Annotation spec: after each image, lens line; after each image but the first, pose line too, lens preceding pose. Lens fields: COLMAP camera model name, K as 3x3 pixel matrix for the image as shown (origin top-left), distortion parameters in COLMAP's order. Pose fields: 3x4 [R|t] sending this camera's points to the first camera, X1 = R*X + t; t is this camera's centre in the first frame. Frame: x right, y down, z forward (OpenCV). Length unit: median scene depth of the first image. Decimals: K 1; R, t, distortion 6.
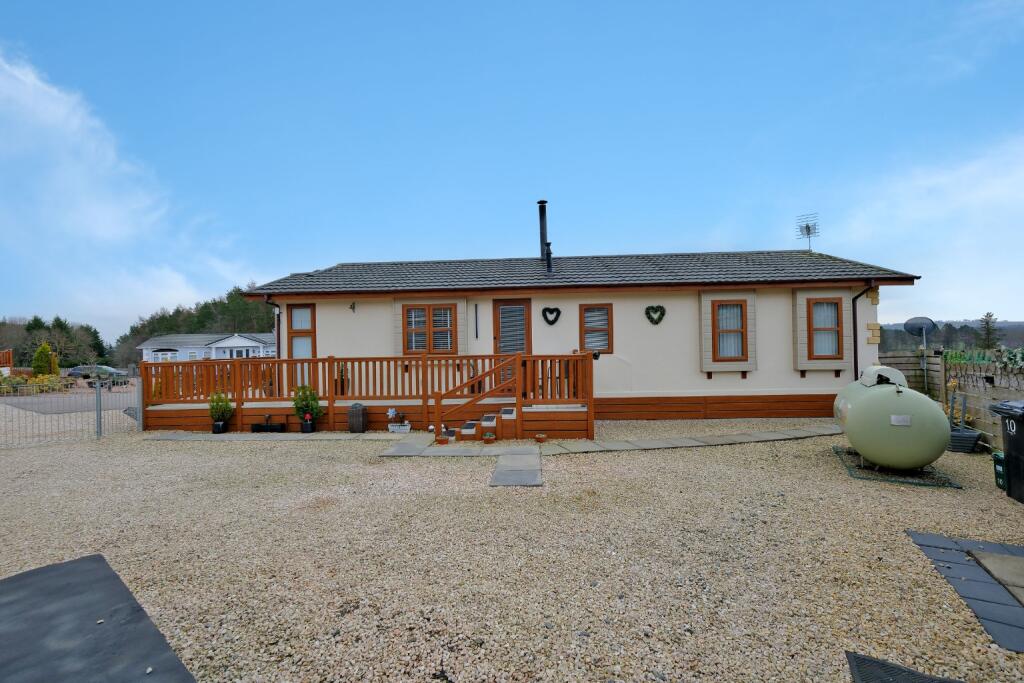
lens RADIAL K [[450.2, 0, 512.7], [0, 450.2, 342.4], [0, 0, 1]] dist [-0.004355, -0.000266]
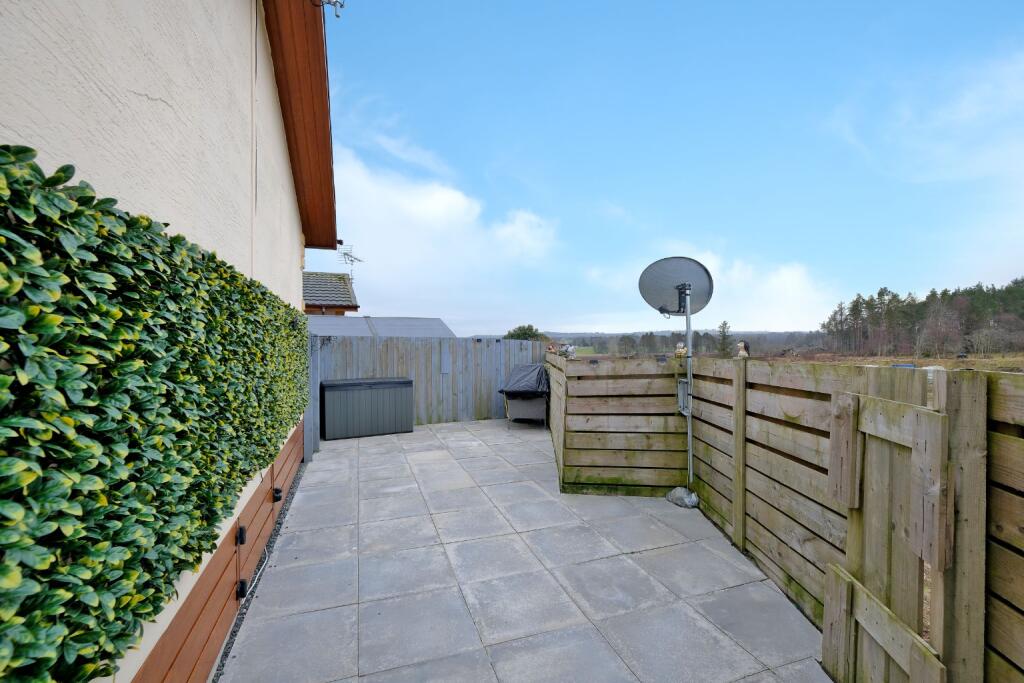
lens RADIAL K [[450.2, 0, 511.8], [0, 450.2, 344.2], [0, 0, 1]] dist [-0.004355, -0.000266]
pose [[0.926573, 0.018609, 0.375654, 0.666332], [-0.021296, 0.999769, 0.003000, 0.009684], [-0.375512, -0.010780, 0.926755, 0.734942]]
